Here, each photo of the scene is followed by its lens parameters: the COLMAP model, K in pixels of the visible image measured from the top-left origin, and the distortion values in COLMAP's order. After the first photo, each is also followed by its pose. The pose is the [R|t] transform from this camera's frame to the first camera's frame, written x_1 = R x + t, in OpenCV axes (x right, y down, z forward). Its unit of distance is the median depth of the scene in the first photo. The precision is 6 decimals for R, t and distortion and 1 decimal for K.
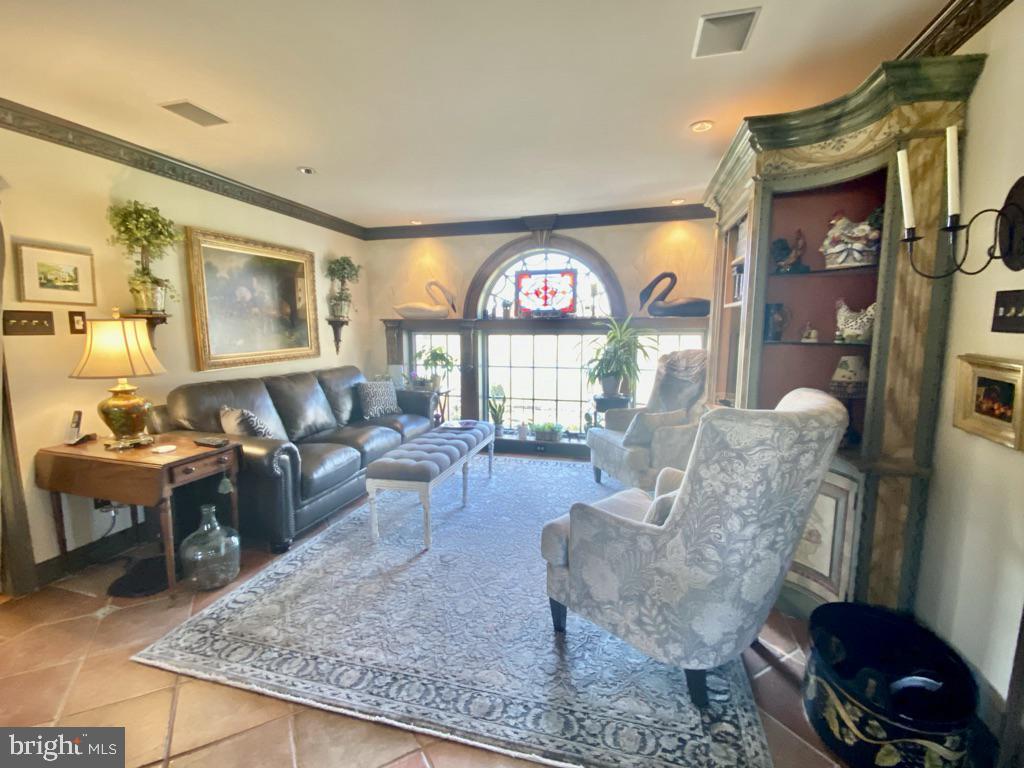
lens RADIAL K [[463.7, 0, 512.0], [0, 463.7, 384.0], [0, 0, 1]] dist [-0.009785, -0.000617]
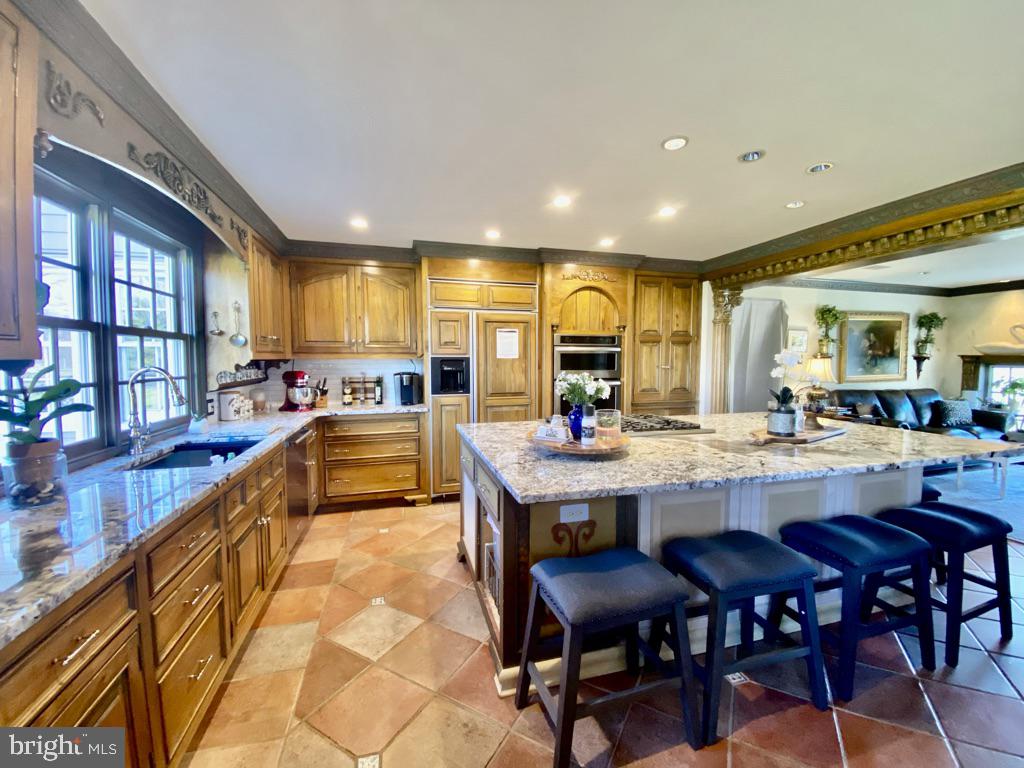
lens RADIAL K [[416.7, 0, 512.0], [0, 416.7, 384.0], [0, 0, 1]] dist [0.000647, -0.011751]
pose [[0.514567, 0.058459, -0.855455, 0.075145], [-0.101379, 0.994823, 0.007003, 0.071382], [0.851436, 0.083122, 0.517830, -0.771708]]
